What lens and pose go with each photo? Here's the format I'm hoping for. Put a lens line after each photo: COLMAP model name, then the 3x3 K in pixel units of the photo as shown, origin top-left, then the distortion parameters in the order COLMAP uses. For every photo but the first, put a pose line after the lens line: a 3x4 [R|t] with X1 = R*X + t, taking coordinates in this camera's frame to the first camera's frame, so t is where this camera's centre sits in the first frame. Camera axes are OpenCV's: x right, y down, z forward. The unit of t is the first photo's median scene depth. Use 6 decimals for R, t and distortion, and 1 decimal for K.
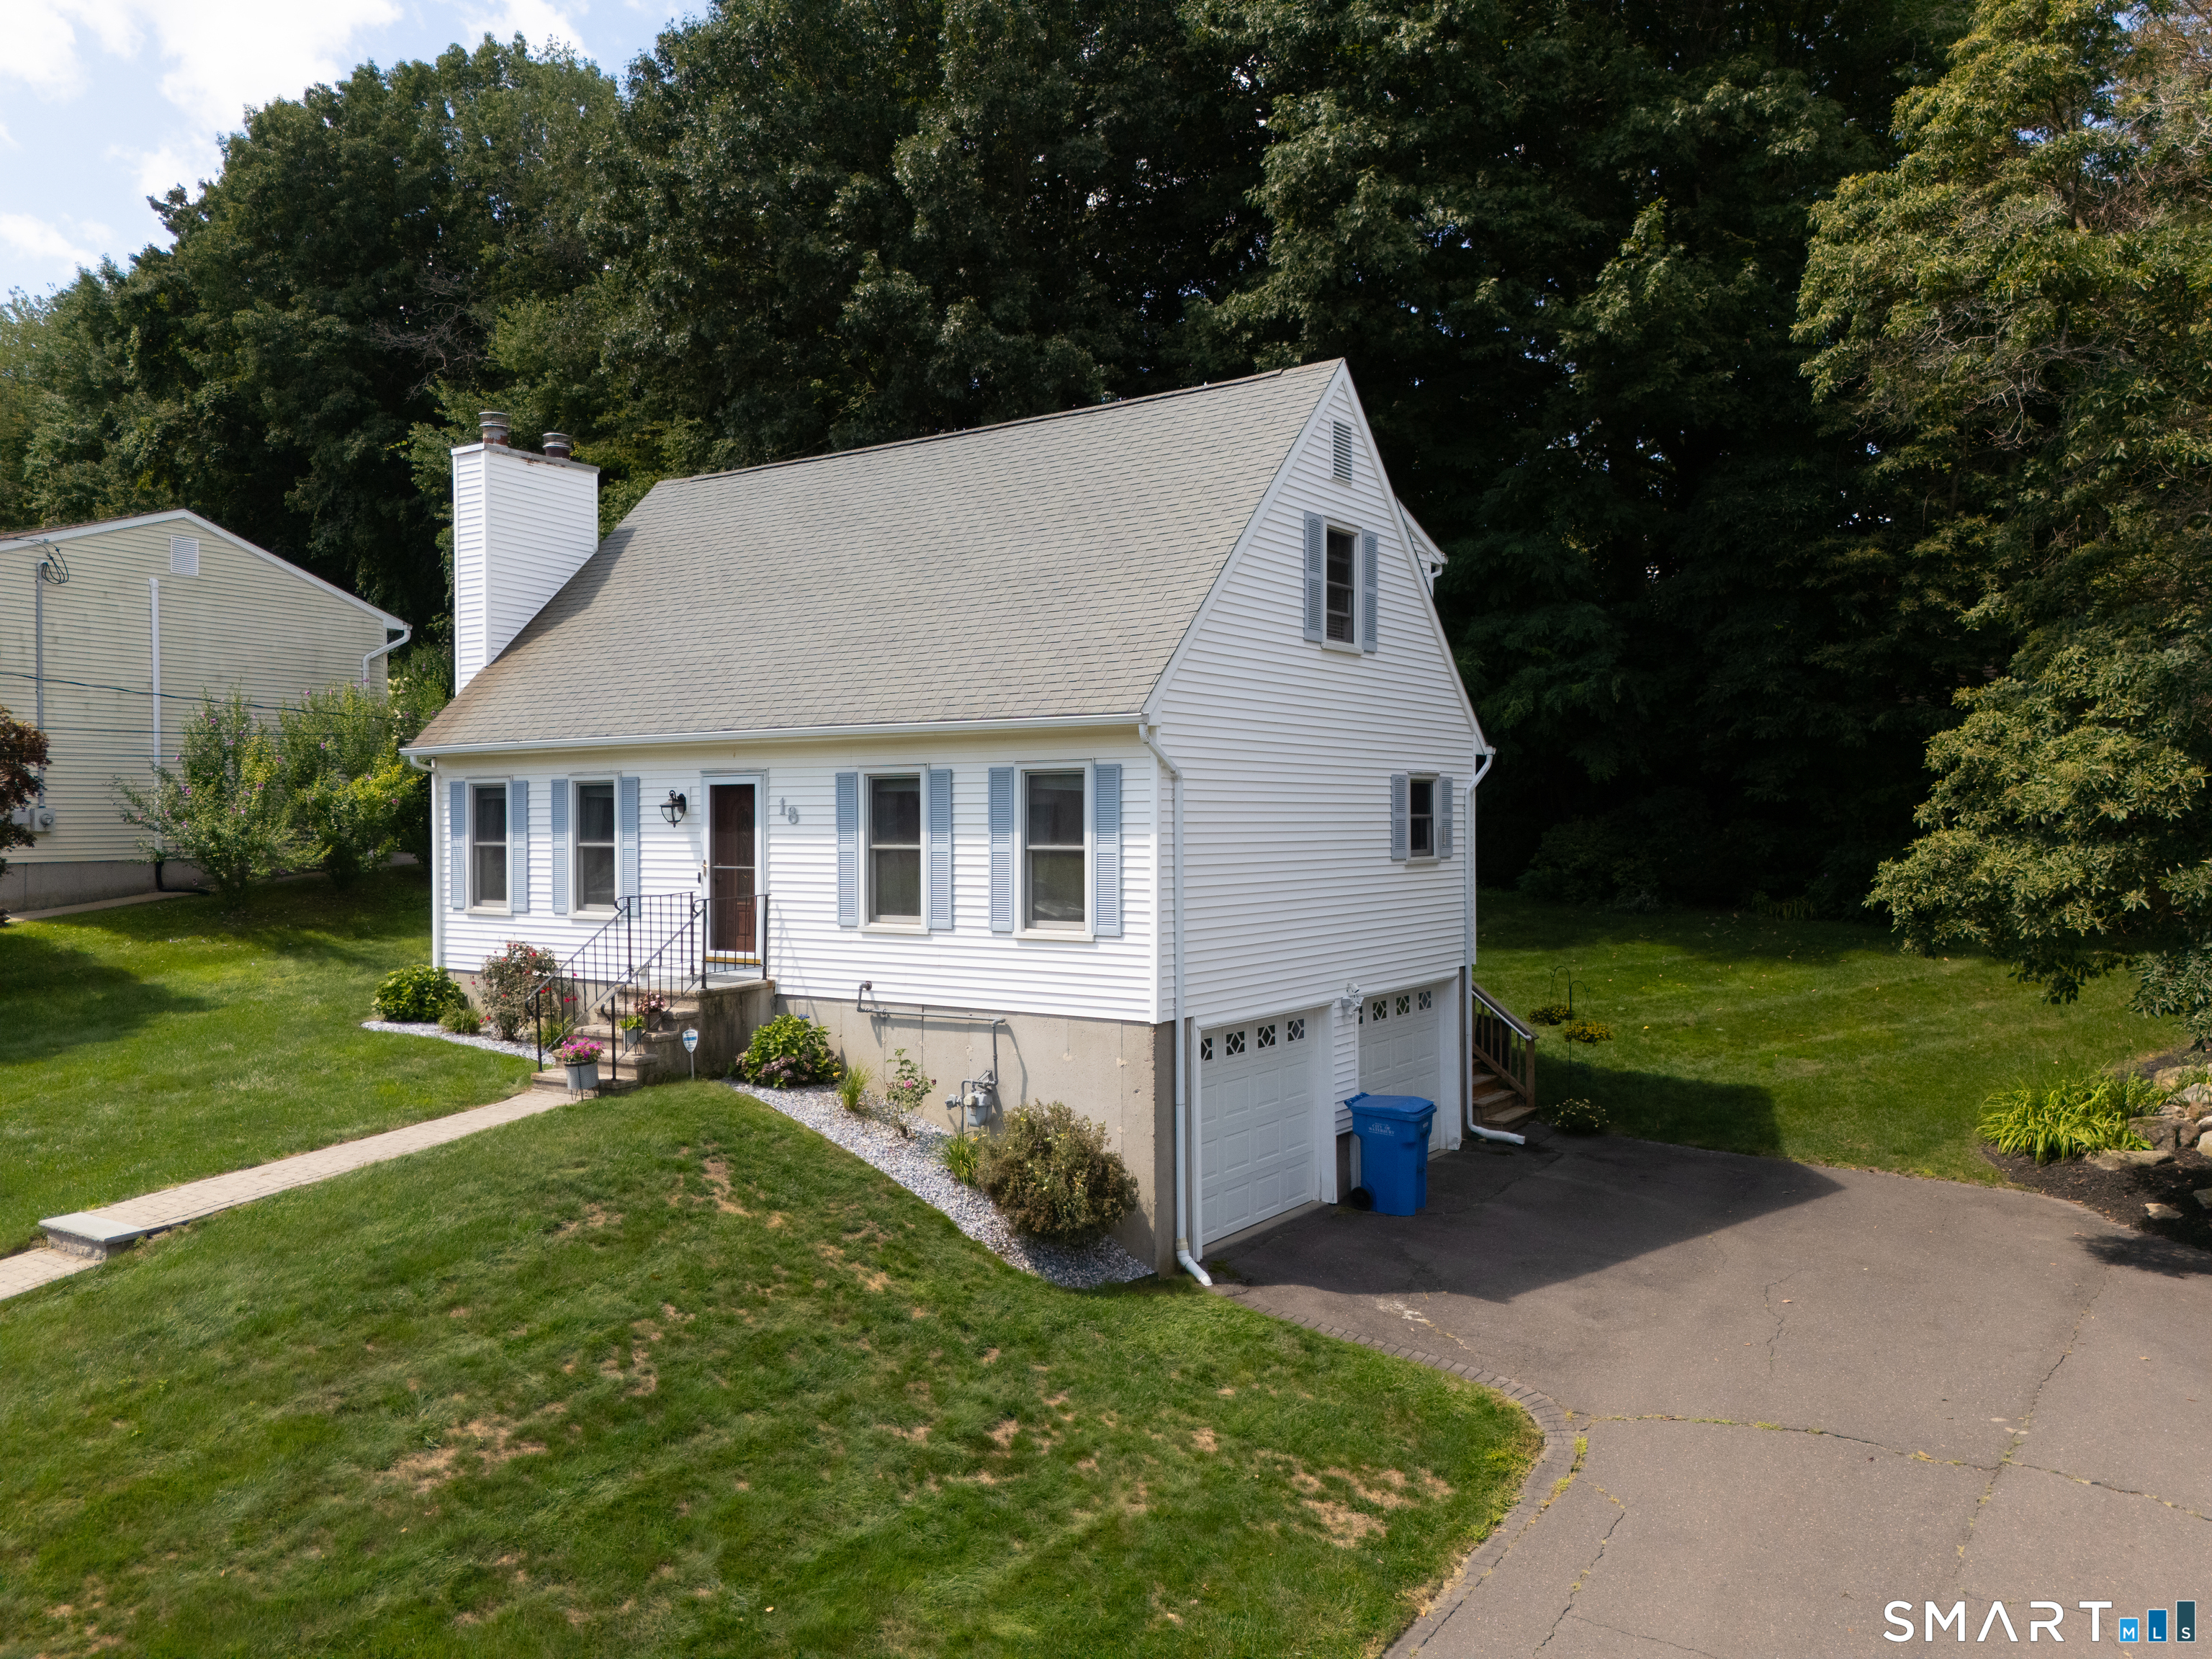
lens RADIAL K [[1645.4, 0, 1109.0], [0, 1645.4, 828.9], [0, 0, 1]] dist [0.030547, -0.005812]
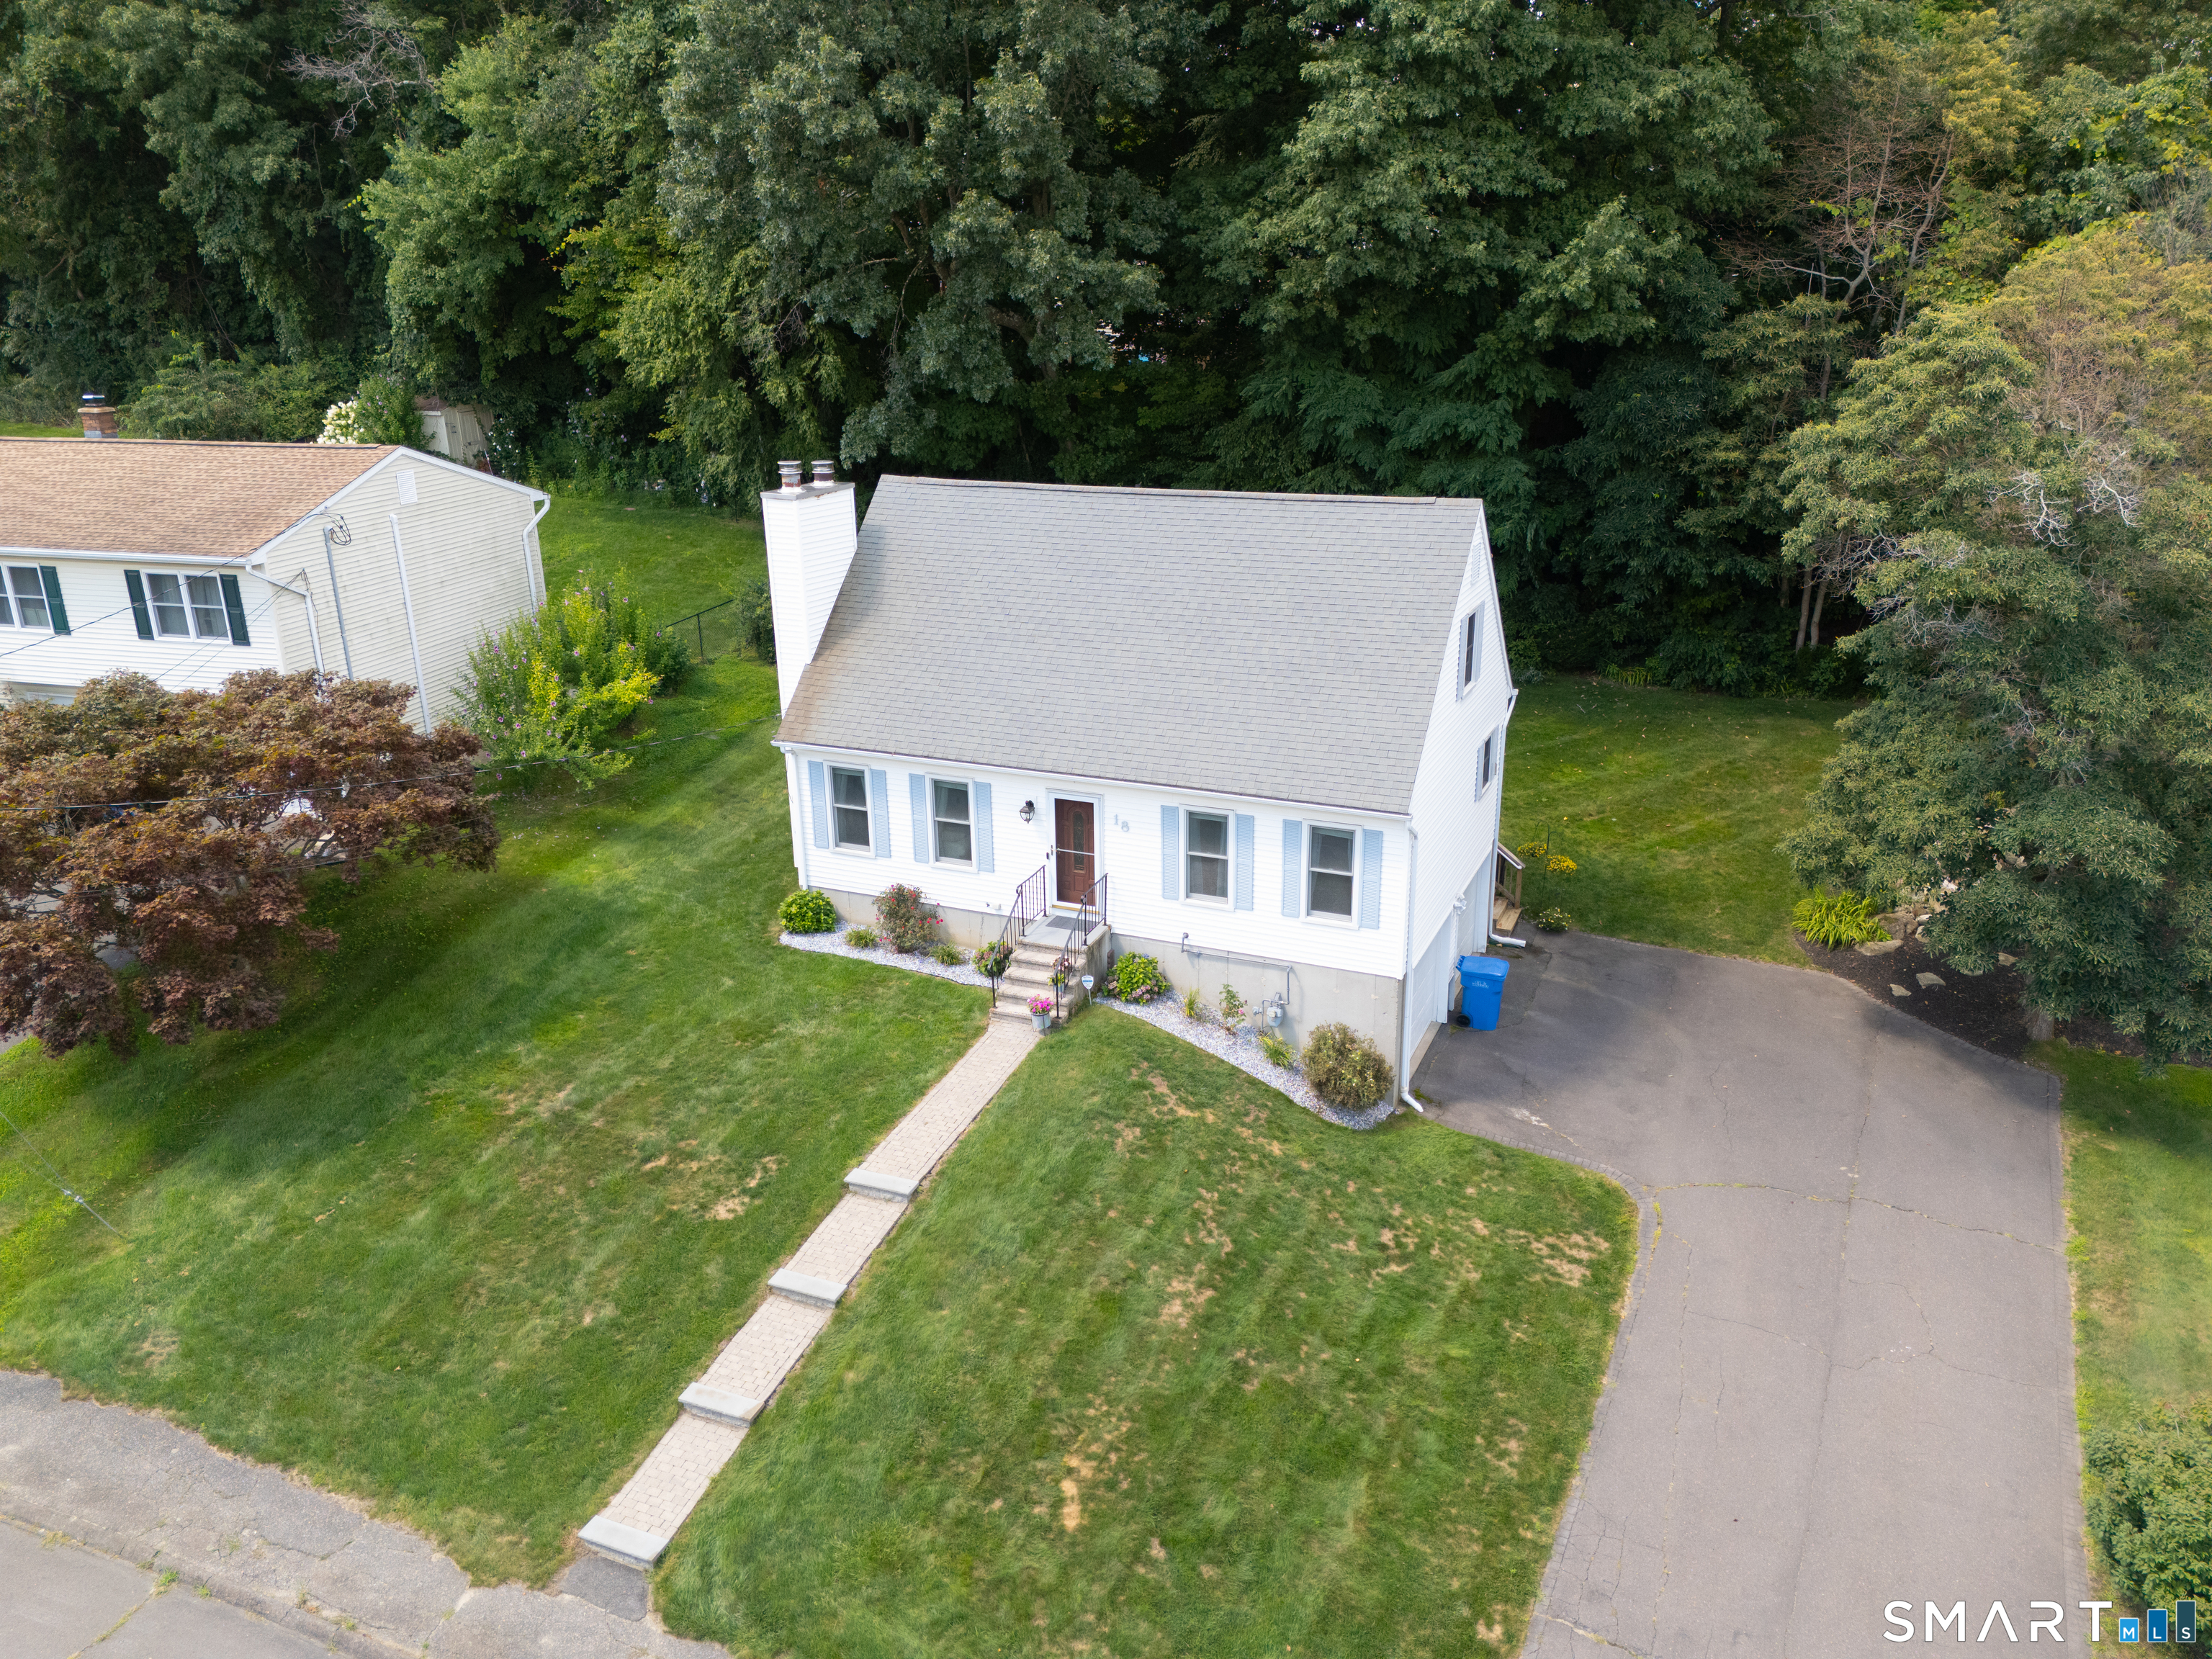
lens RADIAL K [[1626.7, 0, 1111.6], [0, 1626.7, 828.9], [0, 0, 1]] dist [0.065050, -0.051440]
pose [[0.981304, -0.070341, 0.179148, -0.539857], [0.009278, 0.947027, 0.321019, -0.555225], [-0.192238, -0.313355, 0.929975, -0.452364]]
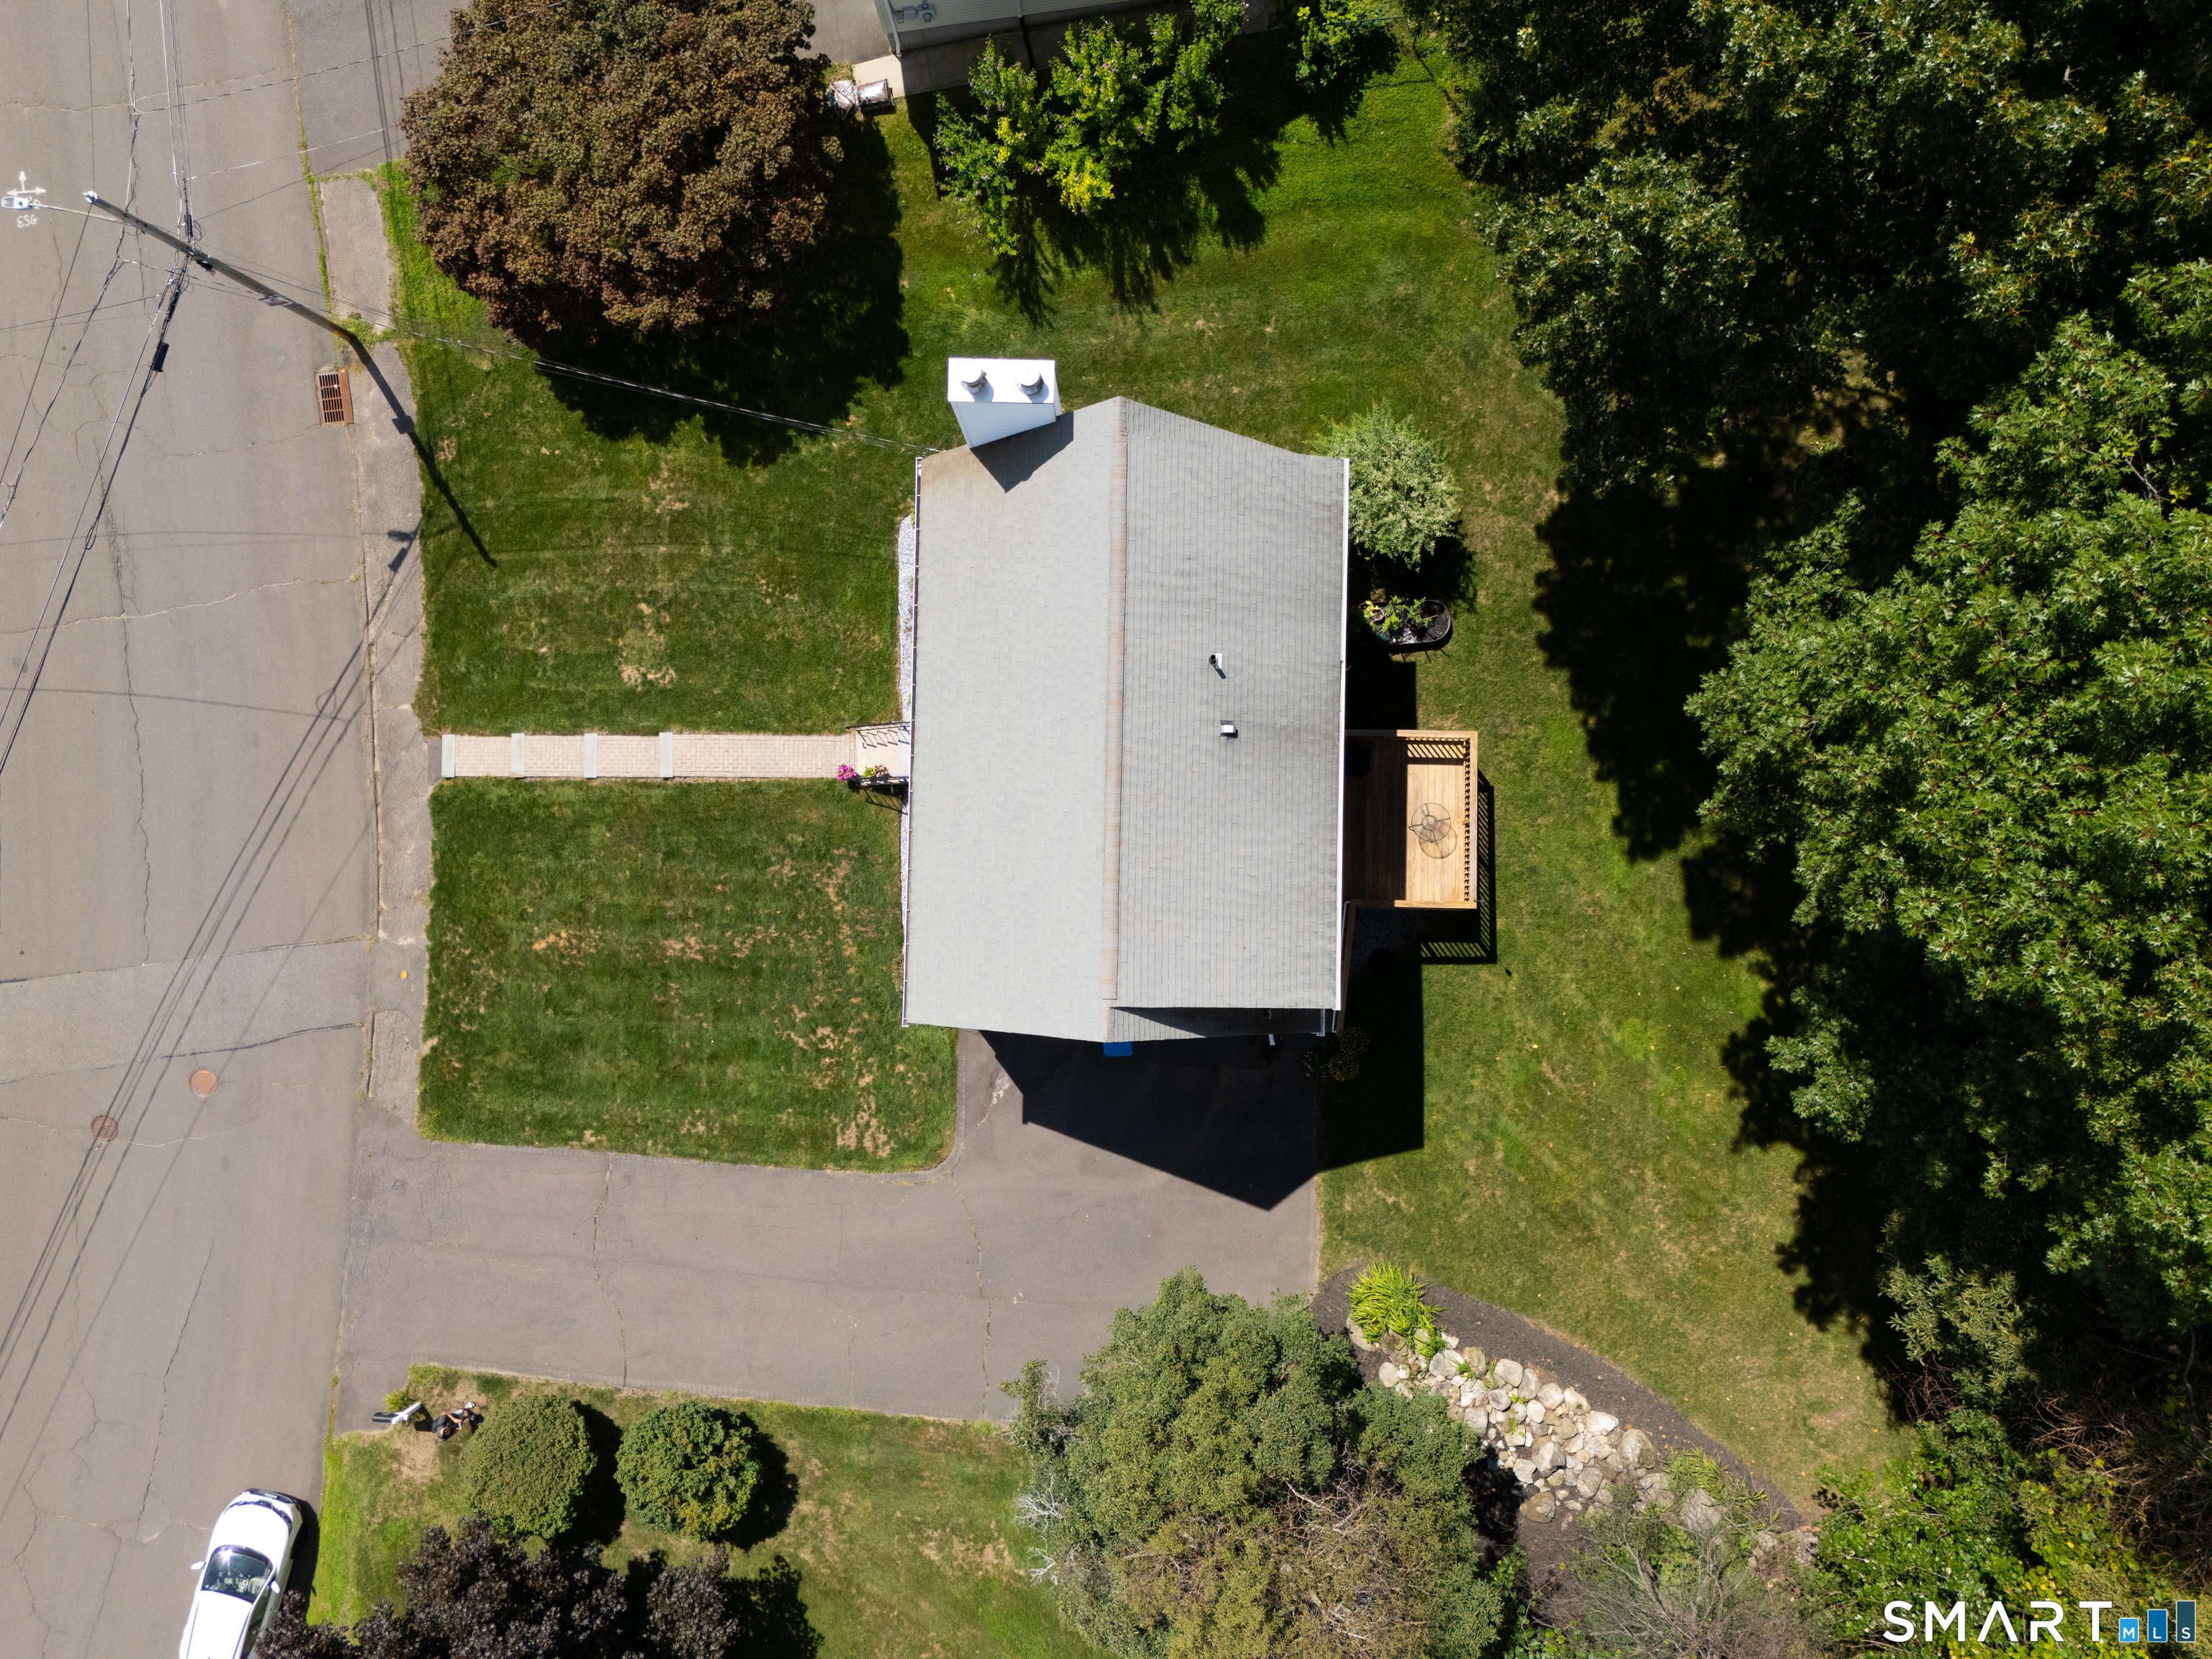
lens RADIAL K [[1604.9, 0, 1106.0], [0, 1604.9, 829.5], [0, 0, 1]] dist [0.057606, -0.063230]
pose [[0.554760, 0.830737, -0.046022, 0.044273], [0.013807, 0.046115, 0.998841, -2.108804], [0.831896, -0.554752, 0.014113, 1.259720]]
